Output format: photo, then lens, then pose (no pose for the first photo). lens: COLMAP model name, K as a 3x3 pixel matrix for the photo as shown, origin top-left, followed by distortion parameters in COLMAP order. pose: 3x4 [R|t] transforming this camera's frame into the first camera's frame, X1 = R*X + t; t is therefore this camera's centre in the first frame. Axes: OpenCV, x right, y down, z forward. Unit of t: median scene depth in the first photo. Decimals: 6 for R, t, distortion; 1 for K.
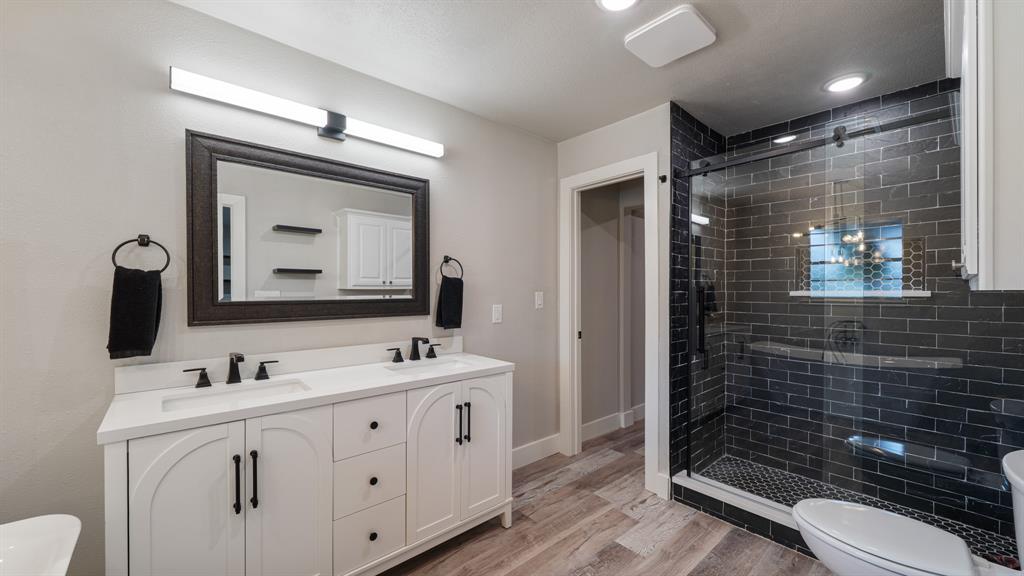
lens RADIAL K [[387.1, 0, 512.3], [0, 387.1, 292.0], [0, 0, 1]] dist [-0.015065, 0.000160]
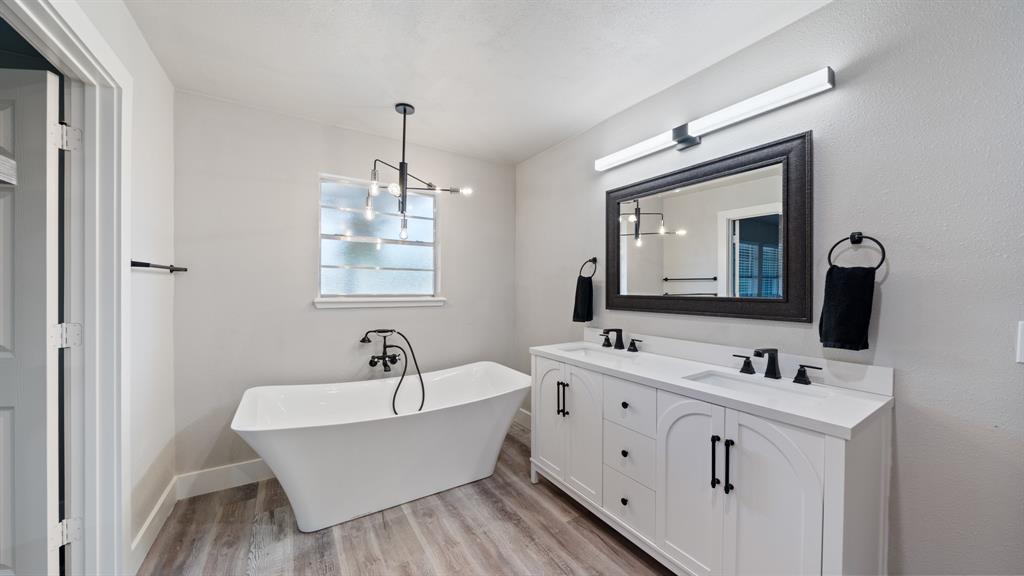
lens RADIAL K [[354.3, 0, 510.0], [0, 354.3, 284.6], [0, 0, 1]] dist [-0.009187, 0.000104]
pose [[-0.159825, -0.005200, -0.987132, 0.594284], [-0.002564, 0.999985, -0.004853, -0.006521], [0.987142, 0.001755, -0.159836, 0.665813]]
